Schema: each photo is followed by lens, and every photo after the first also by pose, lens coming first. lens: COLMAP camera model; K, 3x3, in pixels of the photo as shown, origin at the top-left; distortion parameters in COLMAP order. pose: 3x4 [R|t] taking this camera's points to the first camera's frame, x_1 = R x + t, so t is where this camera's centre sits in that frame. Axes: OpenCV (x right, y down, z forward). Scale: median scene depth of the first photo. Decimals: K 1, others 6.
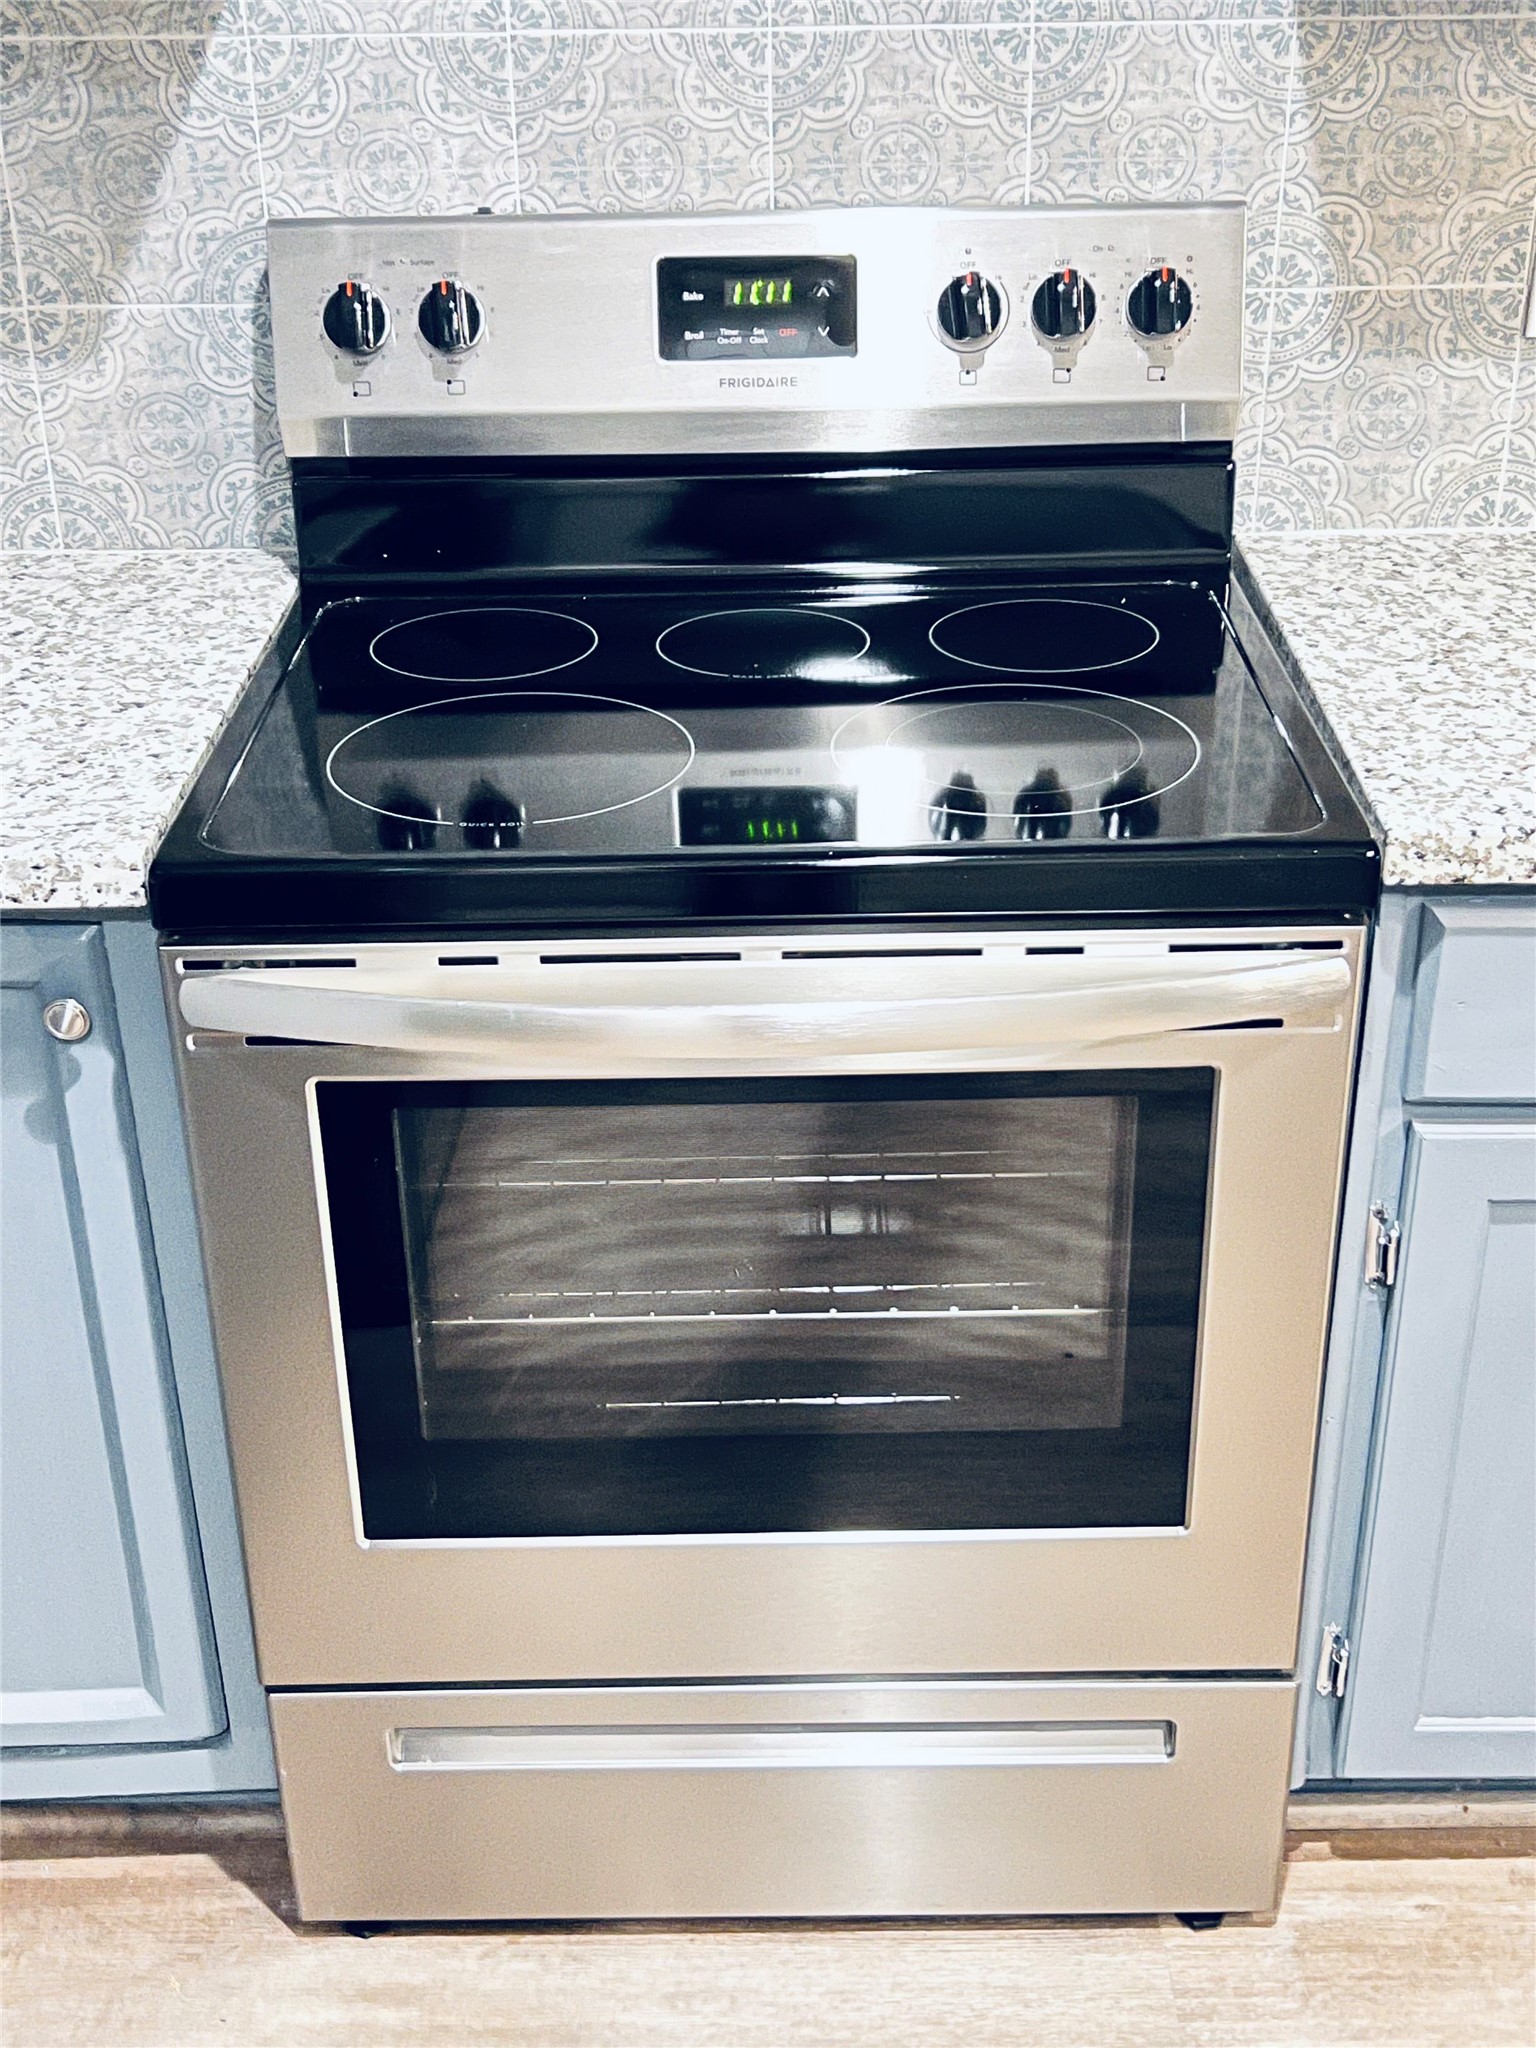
lens RADIAL K [[2506.1, 0, 773.1], [0, 2506.1, 1023.4], [0, 0, 1]] dist [0.057097, 0.000000]
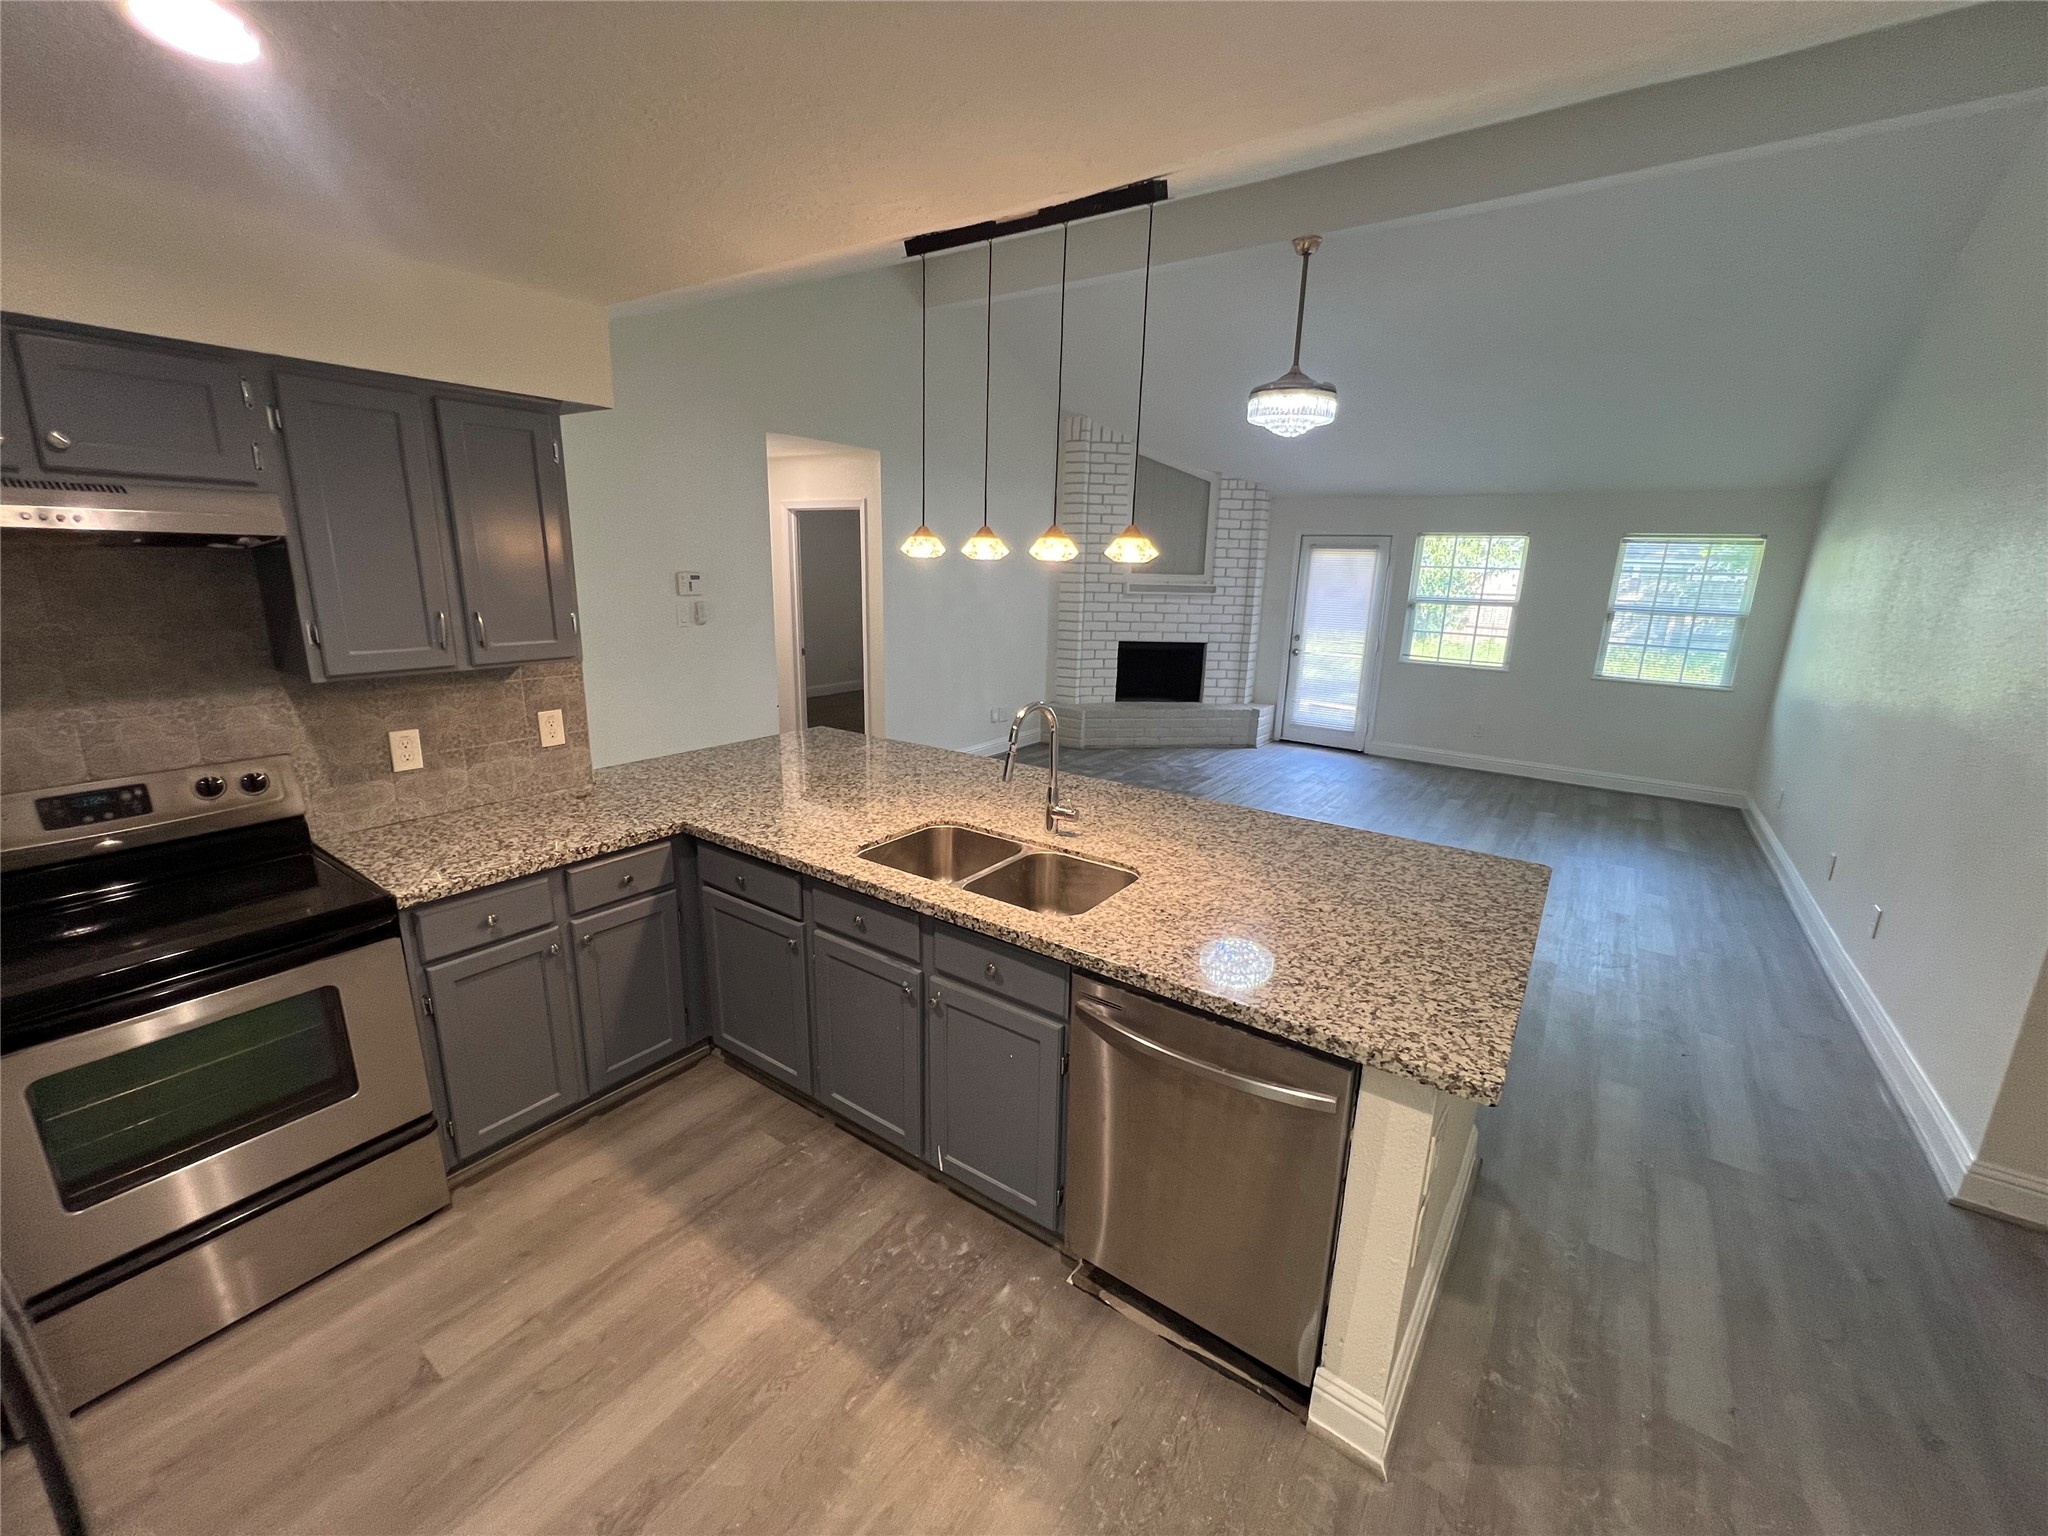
lens RADIAL K [[823.1, 0, 1023.9], [0, 823.1, 763.6], [0, 0, 1]] dist [-0.000429, -0.000006]
pose [[0.564815, -0.170501, 0.807411, -0.167132], [0.368652, 0.927496, -0.062028, 0.147058], [-0.738295, 0.332688, 0.586719, -0.442078]]
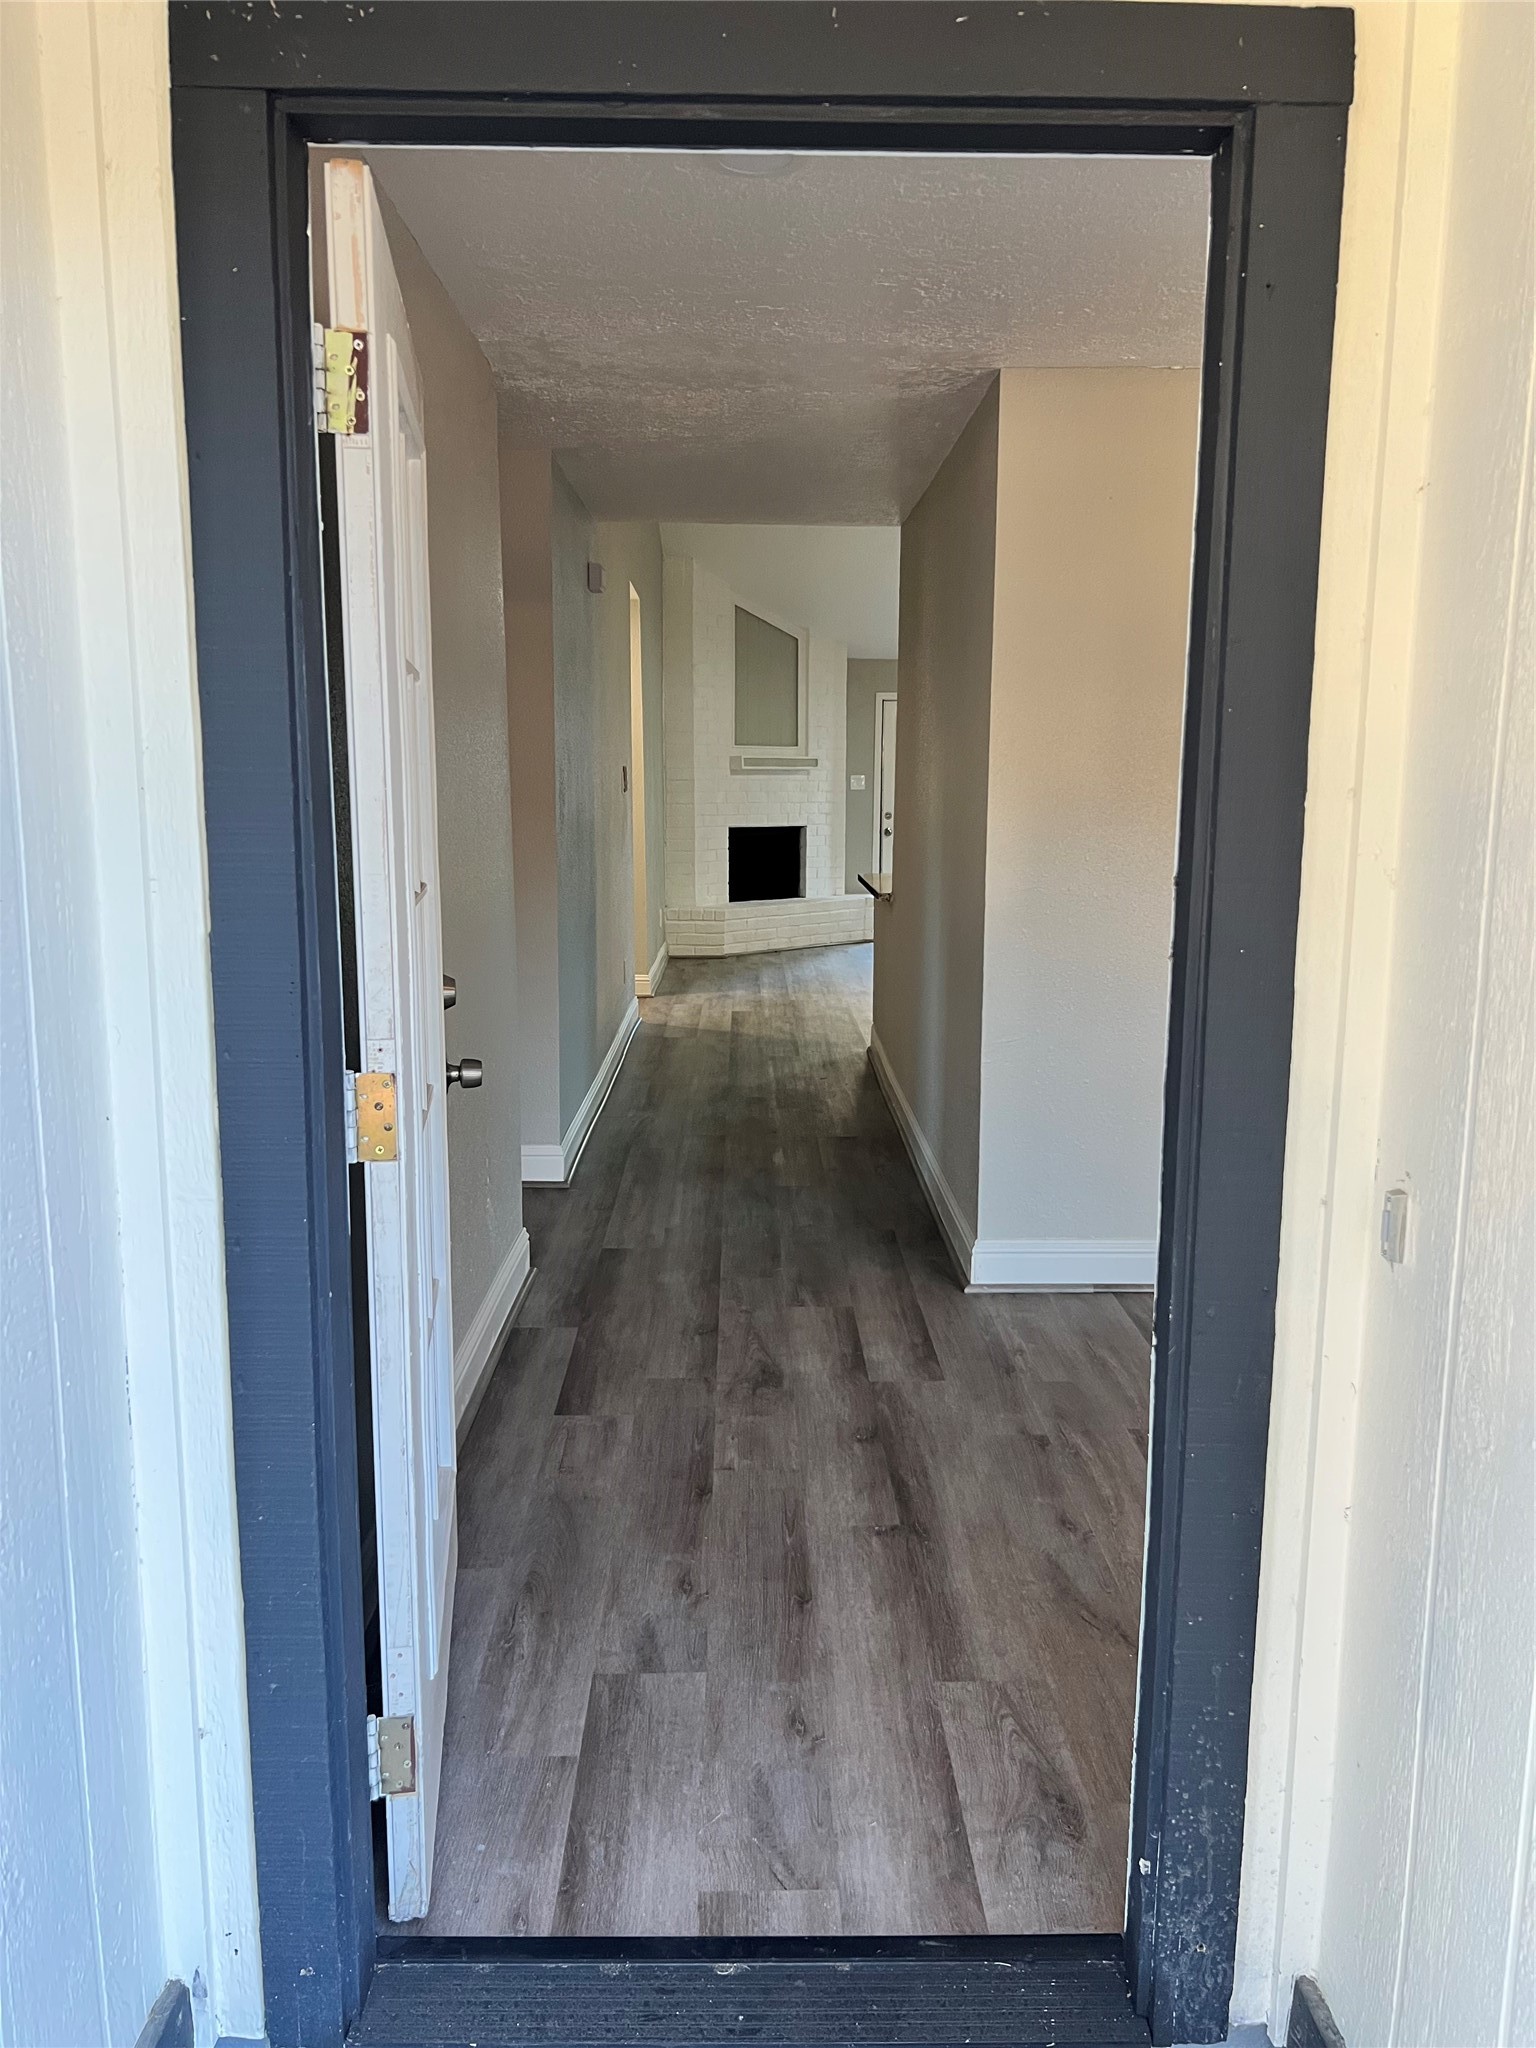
lens RADIAL K [[1526.0, 0, 770.6], [0, 1526.0, 1024.6], [0, 0, 1]] dist [0.056988, -0.048199]
pose [[-0.025434, -0.152349, 0.987999, -2.755236], [0.478726, 0.865769, 0.145825, -0.626903], [-0.877596, 0.476690, 0.050914, 1.323529]]
